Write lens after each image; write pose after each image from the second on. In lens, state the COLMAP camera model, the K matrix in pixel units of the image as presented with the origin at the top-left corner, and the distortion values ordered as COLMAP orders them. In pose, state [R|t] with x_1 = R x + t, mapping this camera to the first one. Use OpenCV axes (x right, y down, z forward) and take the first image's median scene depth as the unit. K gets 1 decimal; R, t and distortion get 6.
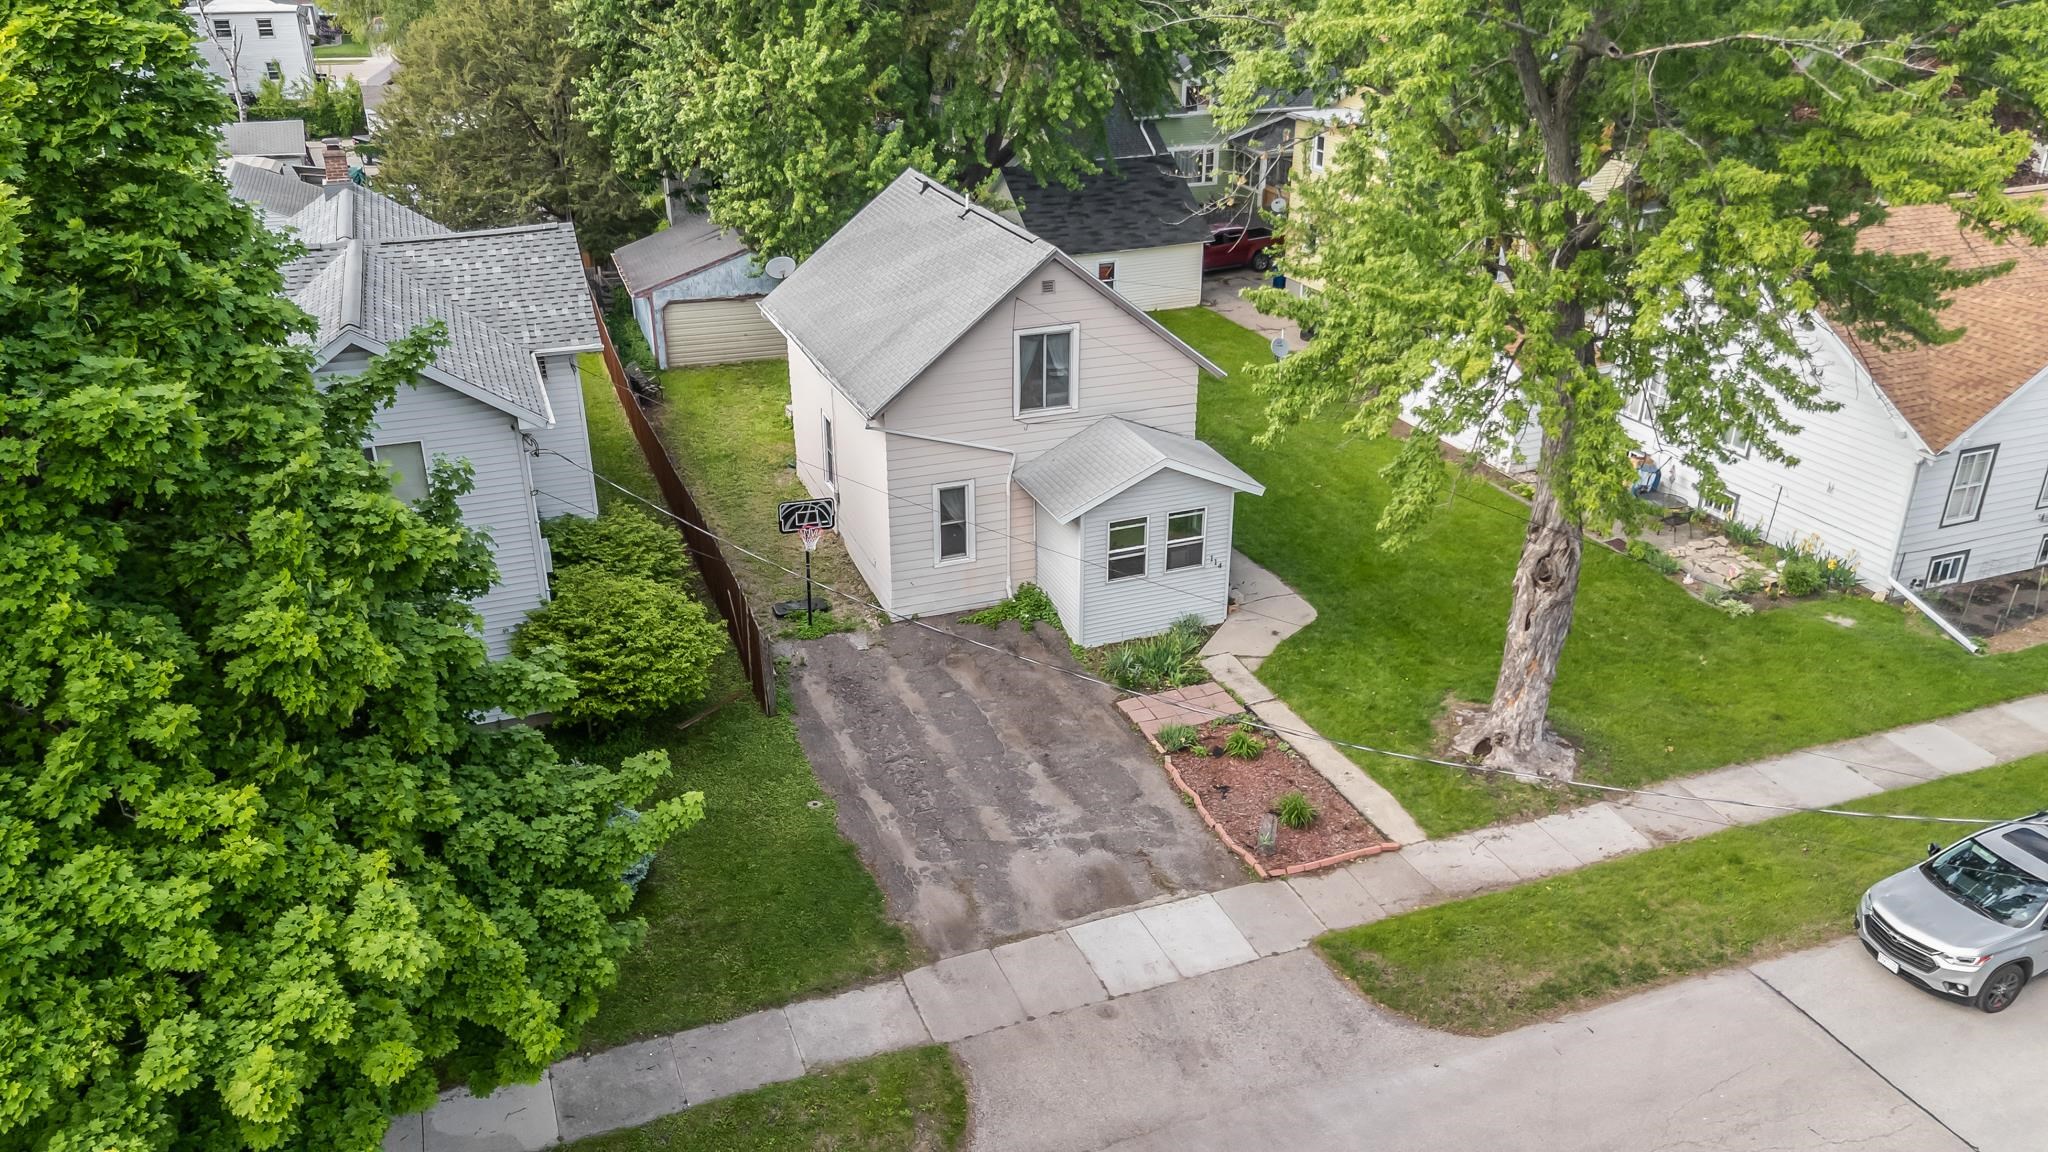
lens RADIAL K [[1524.7, 0, 1020.5], [0, 1524.7, 569.1], [0, 0, 1]] dist [0.079924, -0.077166]
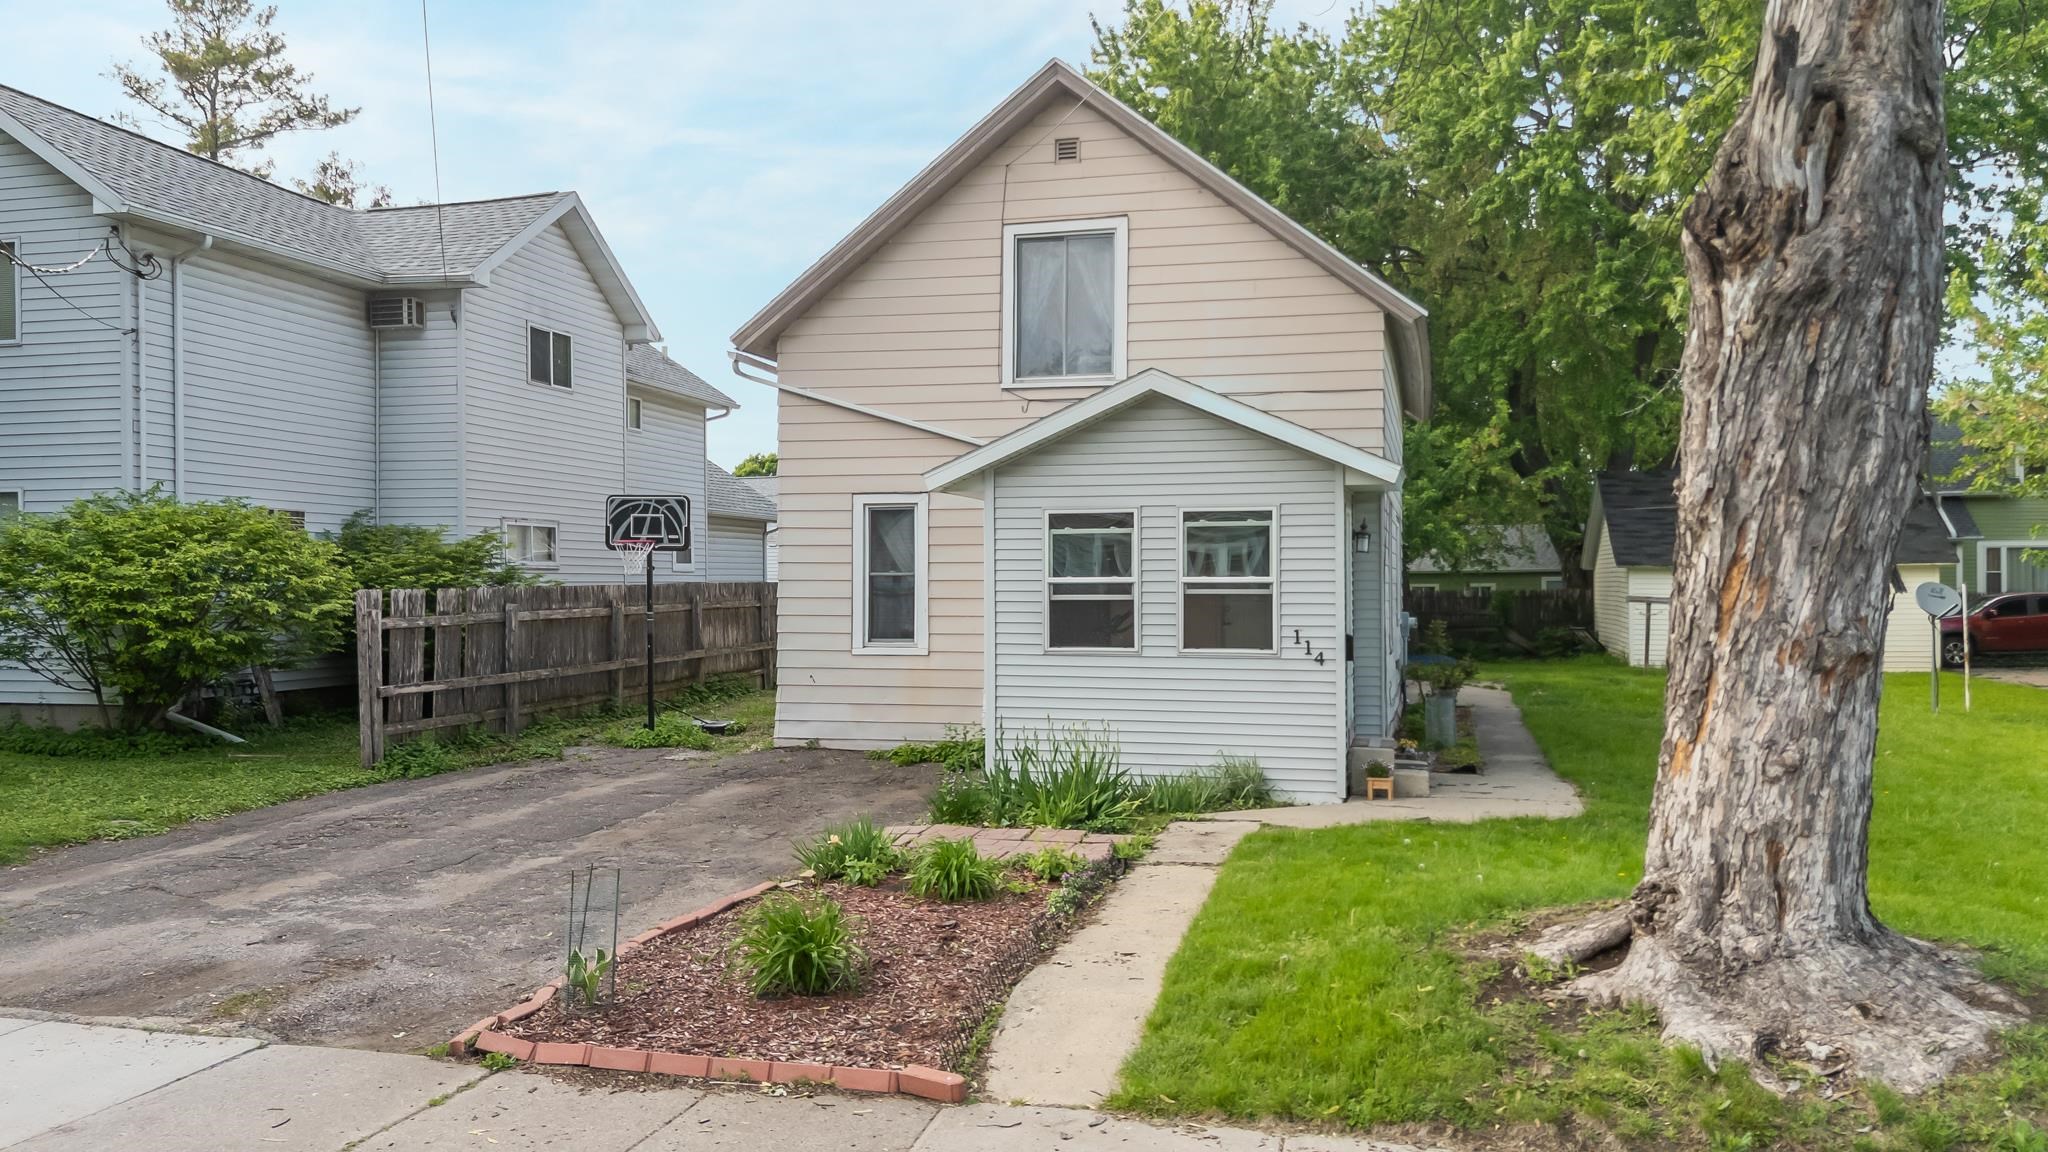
lens RADIAL K [[1524.7, 0, 1020.5], [0, 1524.7, 569.1], [0, 0, 1]] dist [0.079924, -0.077166]
pose [[0.808624, -0.006708, -0.588288, 0.362116], [-0.242546, 0.907204, -0.343733, 0.166441], [0.536003, 0.420638, 0.731959, 0.691881]]
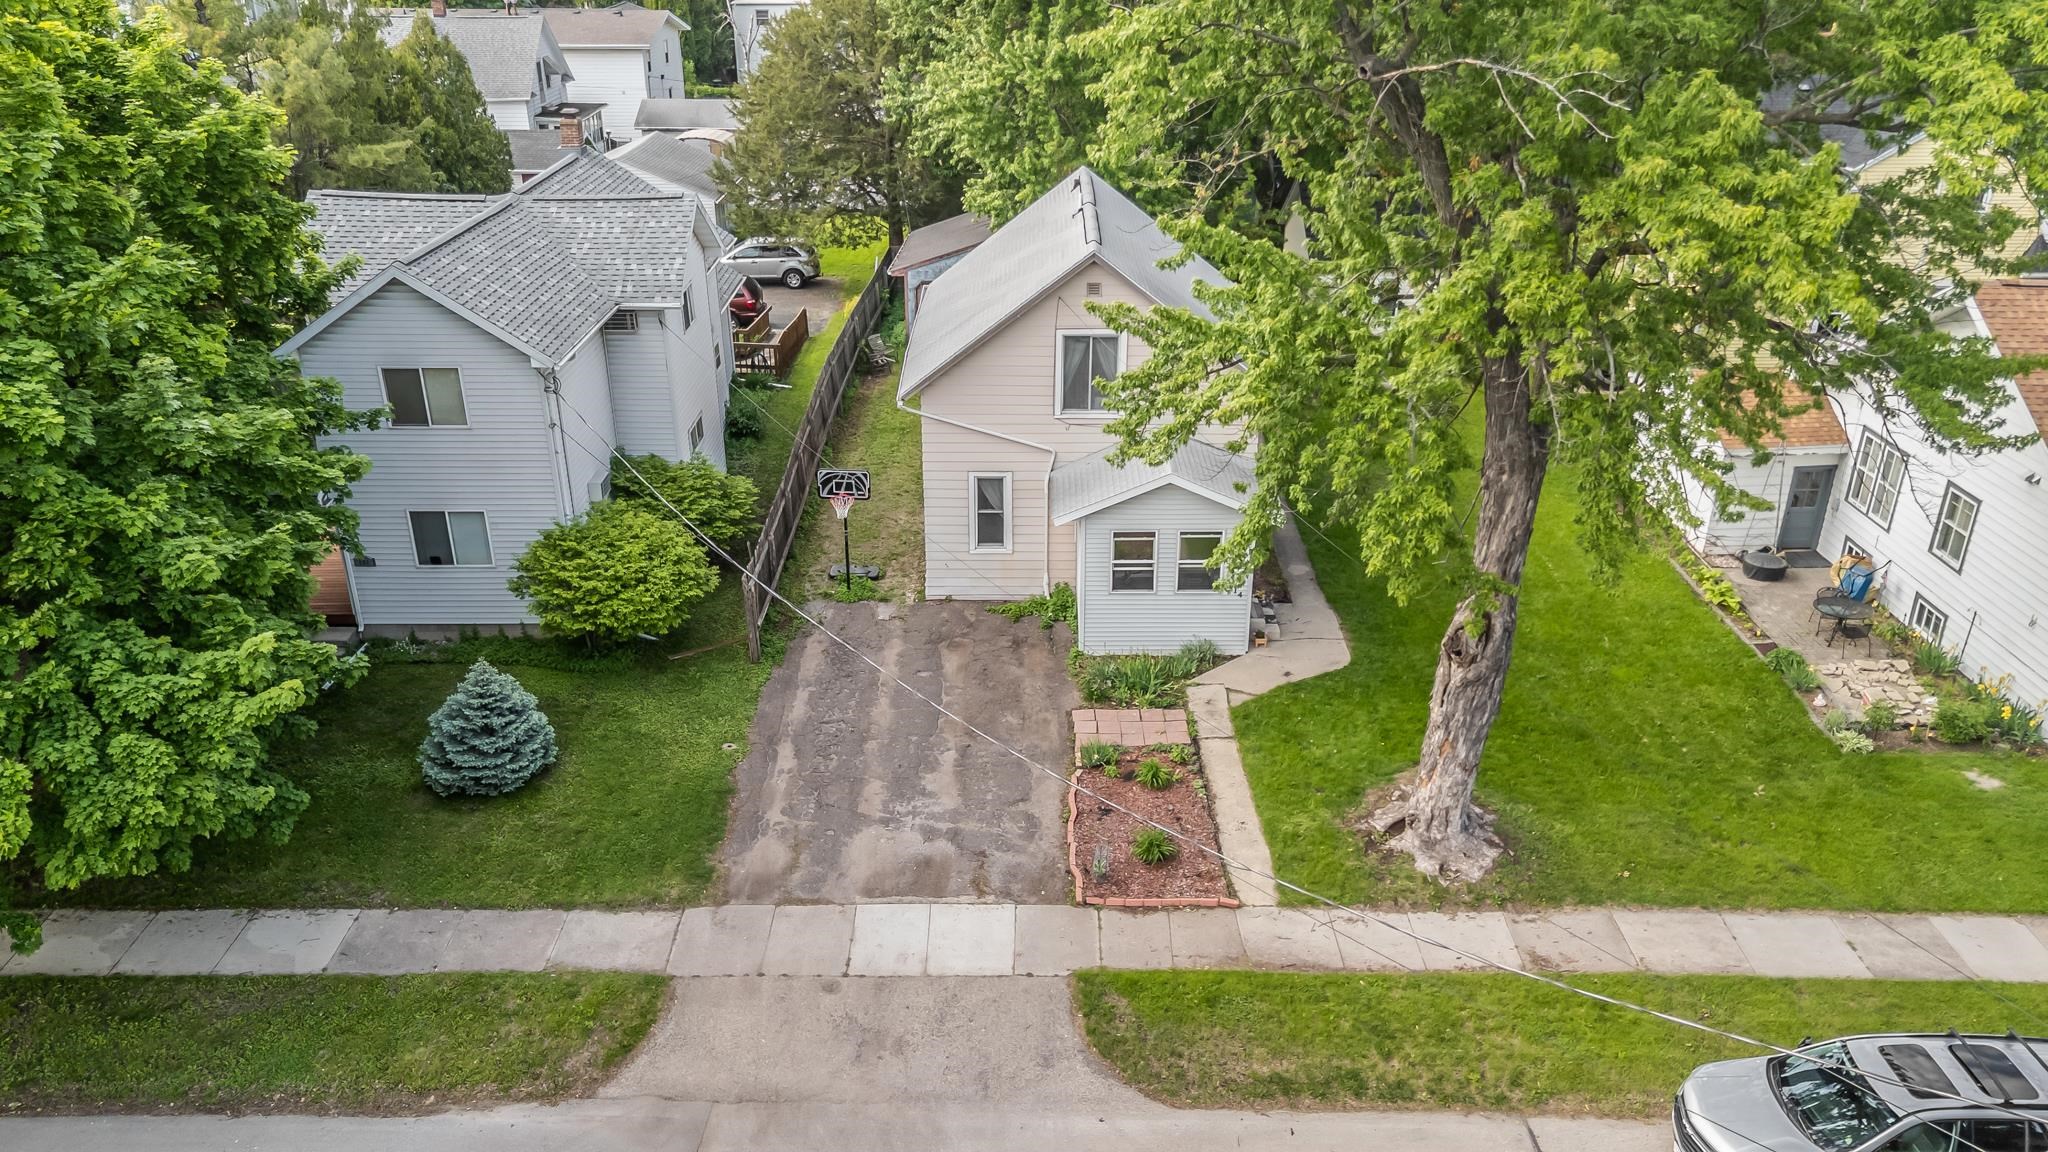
lens RADIAL K [[1520.2, 0, 1014.1], [0, 1520.2, 578.2], [0, 0, 1]] dist [0.066228, -0.006064]
pose [[0.928738, 0.152712, -0.337823, 0.359653], [-0.151115, 0.988024, 0.031189, -0.023434], [0.338540, 0.022083, 0.940693, 0.057839]]
